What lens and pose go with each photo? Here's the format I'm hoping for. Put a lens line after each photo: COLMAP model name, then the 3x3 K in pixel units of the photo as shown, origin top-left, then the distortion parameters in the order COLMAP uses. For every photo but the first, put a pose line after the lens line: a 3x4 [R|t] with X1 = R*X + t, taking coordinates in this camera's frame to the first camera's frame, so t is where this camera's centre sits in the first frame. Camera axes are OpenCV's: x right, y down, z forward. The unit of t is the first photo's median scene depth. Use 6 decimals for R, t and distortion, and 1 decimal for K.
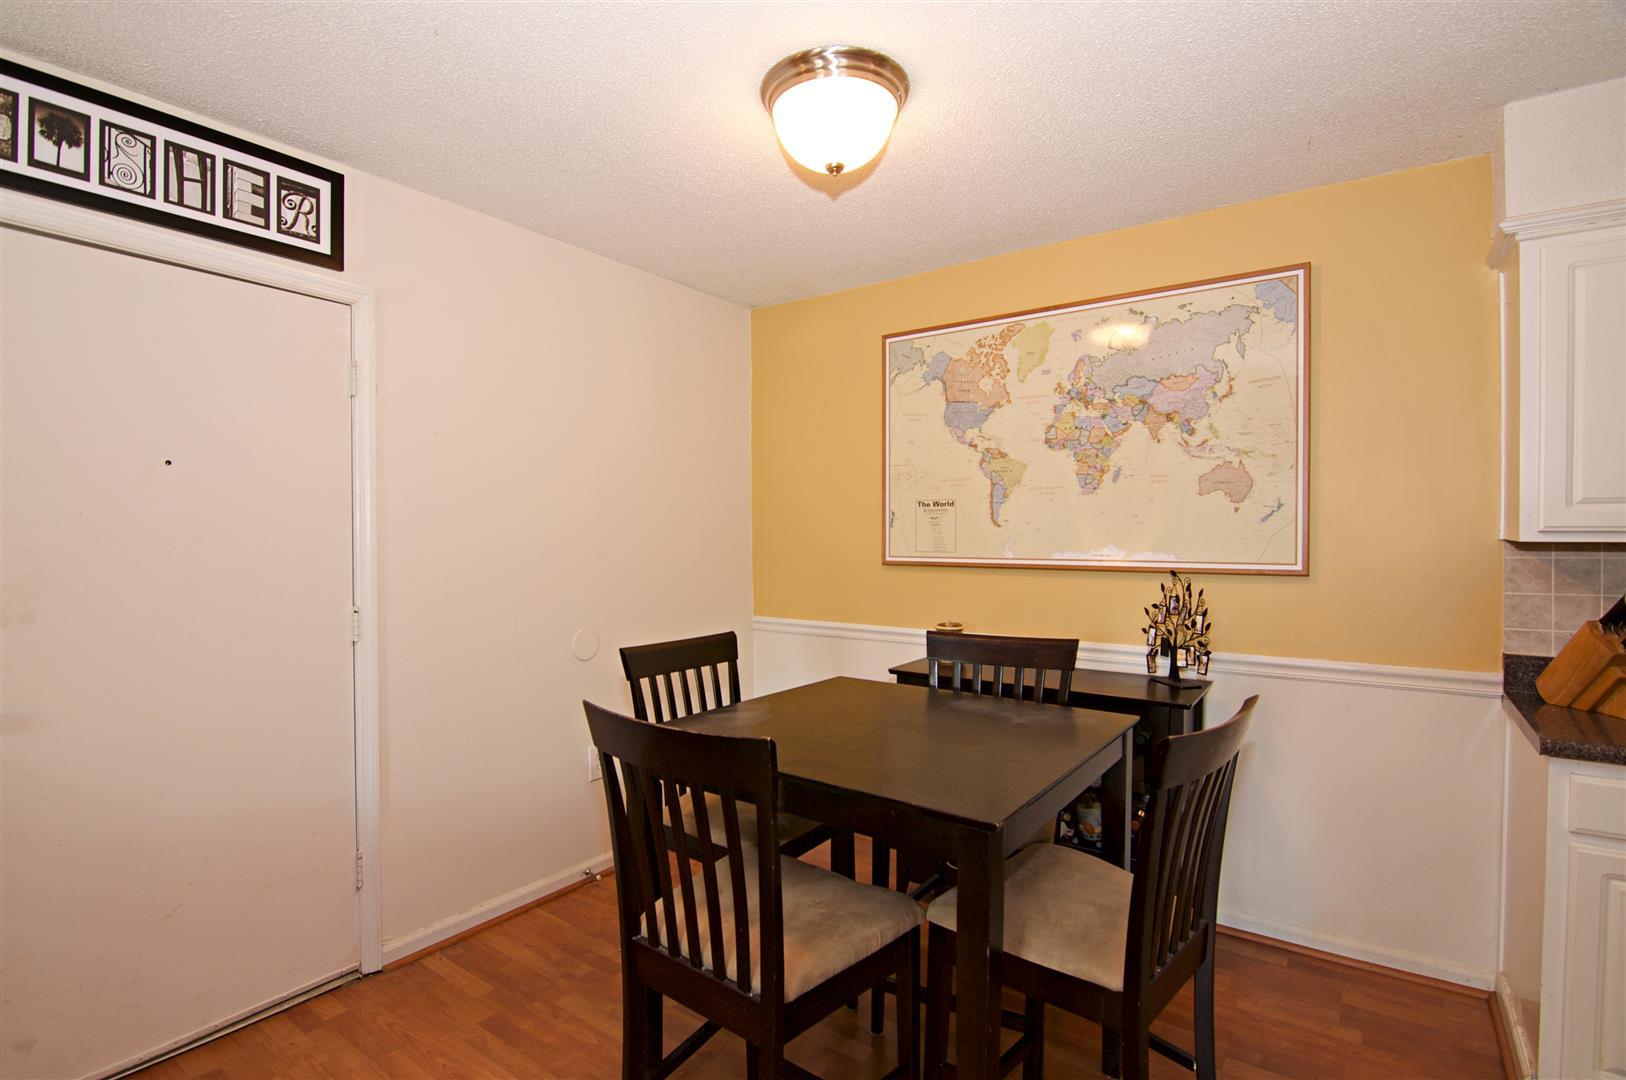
lens RADIAL K [[782.0, 0, 802.1], [0, 782.0, 544.9], [0, 0, 1]] dist [-0.020888, -0.002075]
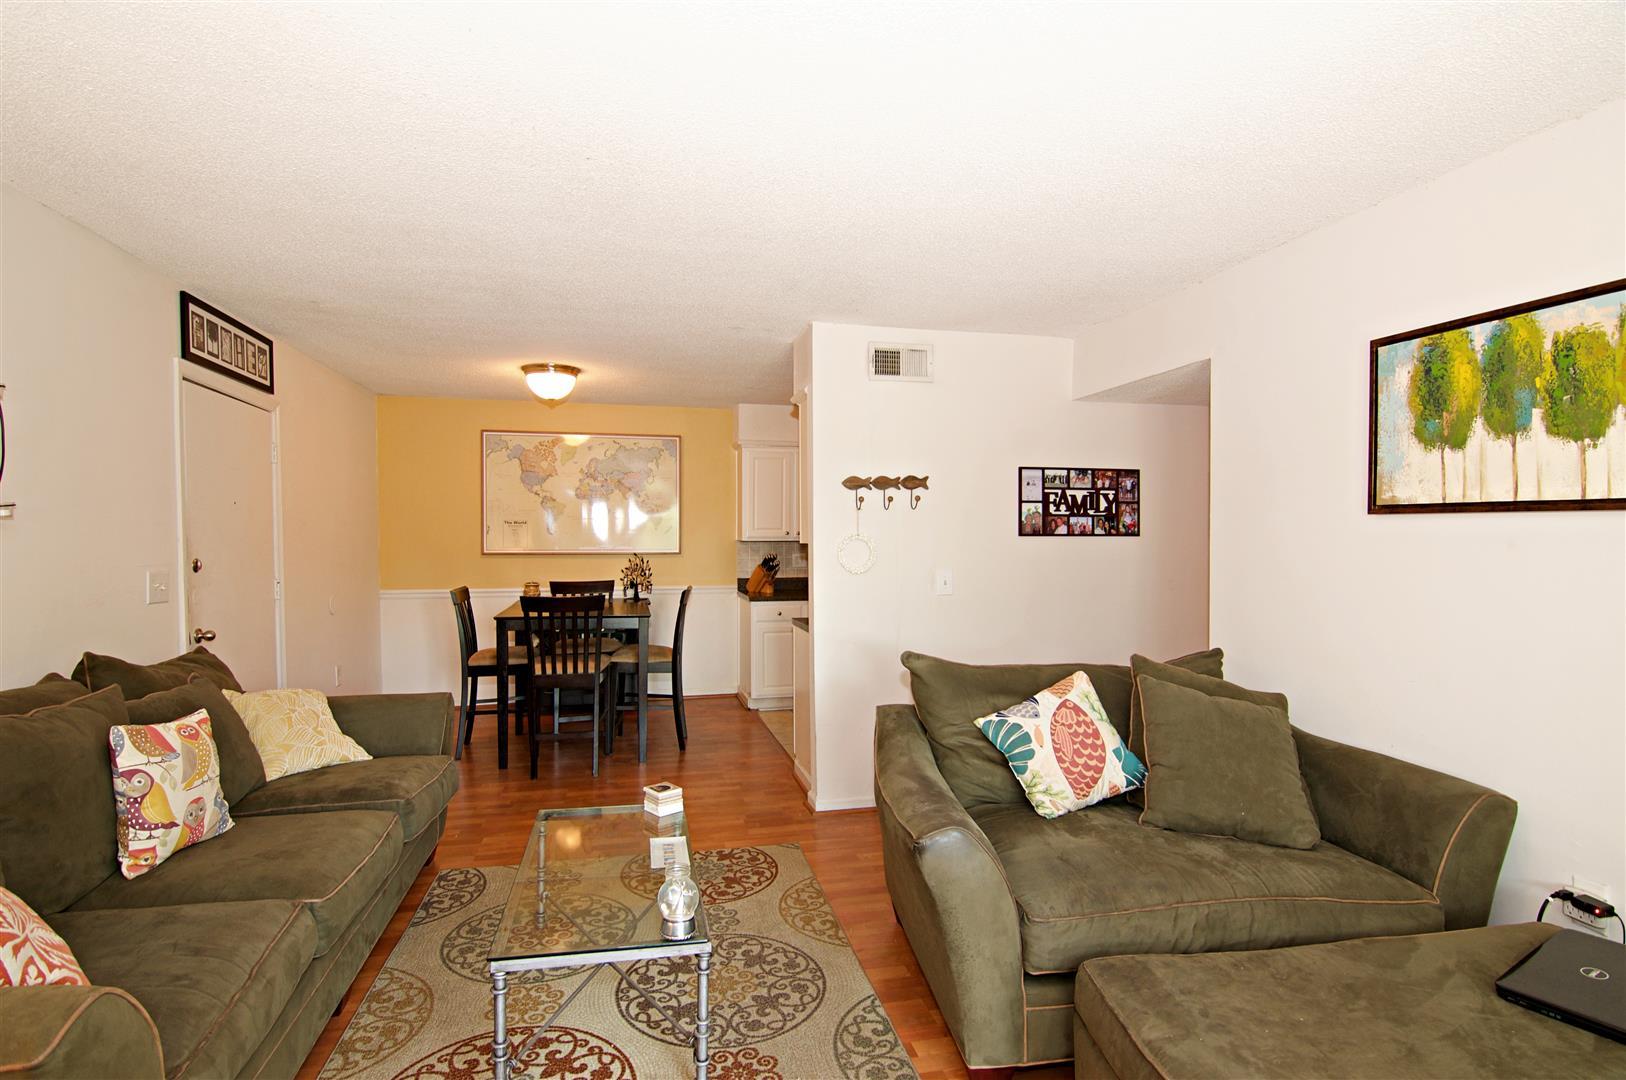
lens RADIAL K [[782.0, 0, 802.1], [0, 782.0, 544.9], [0, 0, 1]] dist [-0.020888, -0.002075]
pose [[0.649875, -0.010521, 0.759968, -1.105123], [0.007816, 0.999944, 0.007160, -0.007190], [-0.760001, 0.001287, 0.649921, -1.049433]]
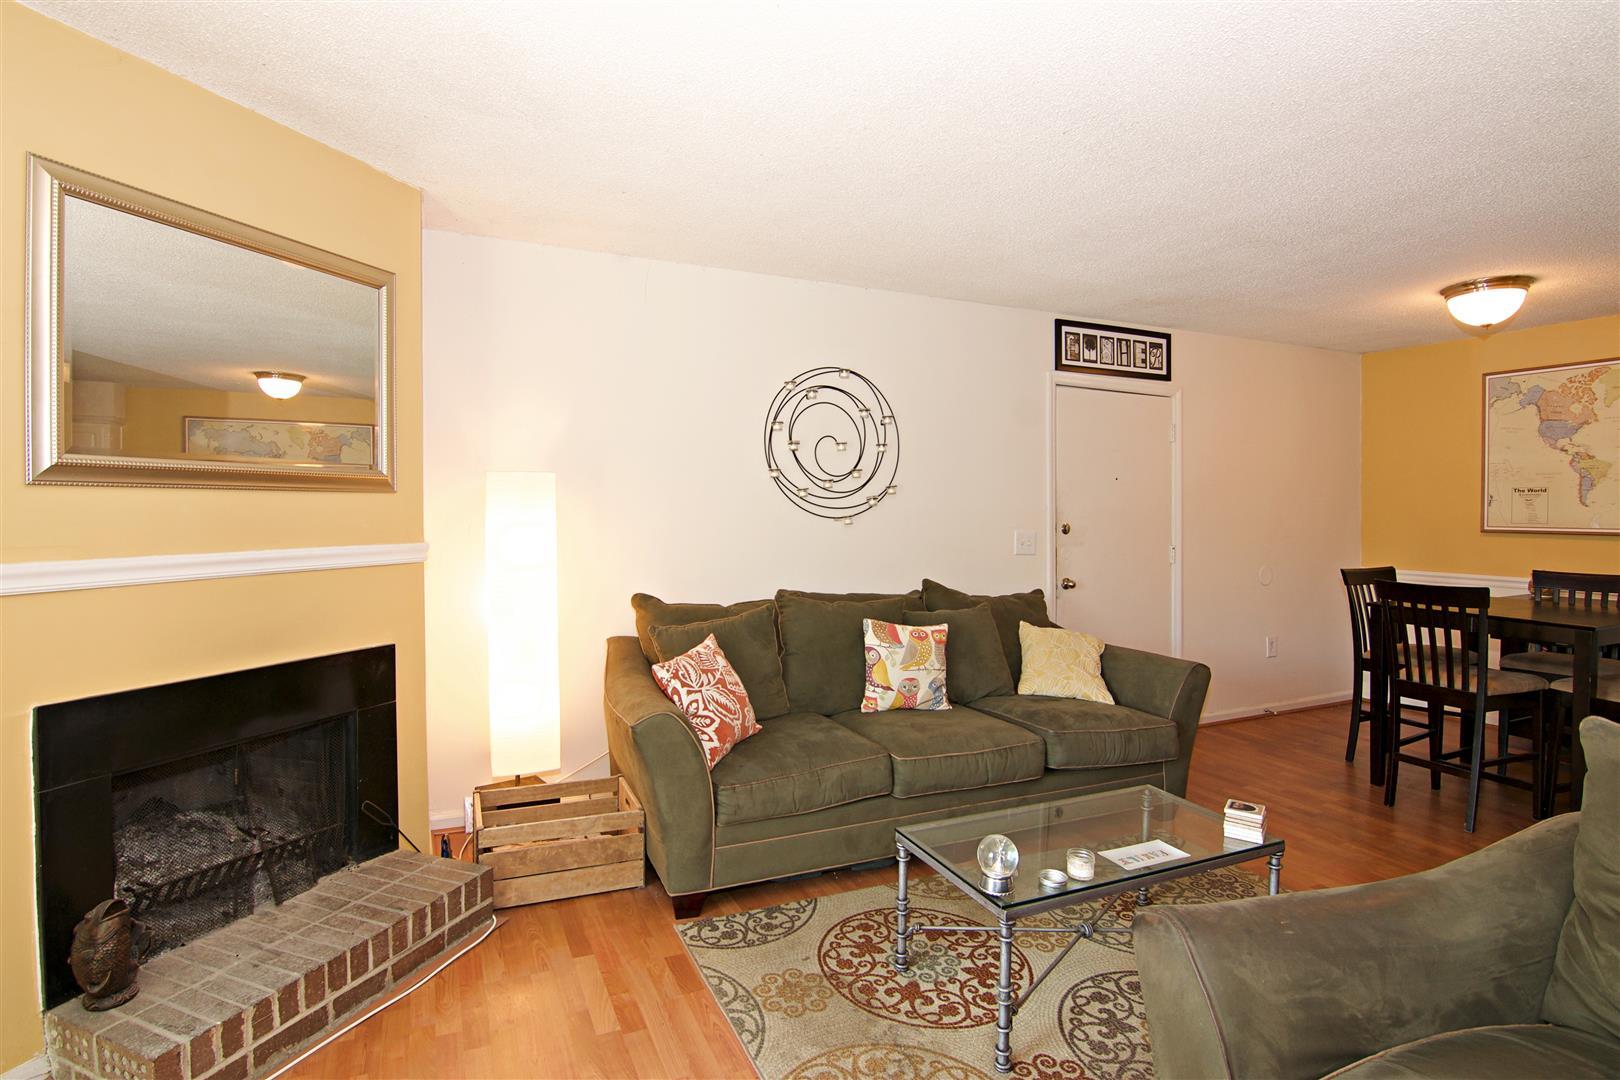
lens RADIAL K [[814.9, 0, 808.5], [0, 814.9, 519.7], [0, 0, 1]] dist [-0.022789, -0.001268]
pose [[0.872412, 0.007633, -0.488711, -0.360602], [-0.006948, 0.999971, 0.003215, 0.008663], [0.488721, 0.000591, 0.872440, -1.255781]]
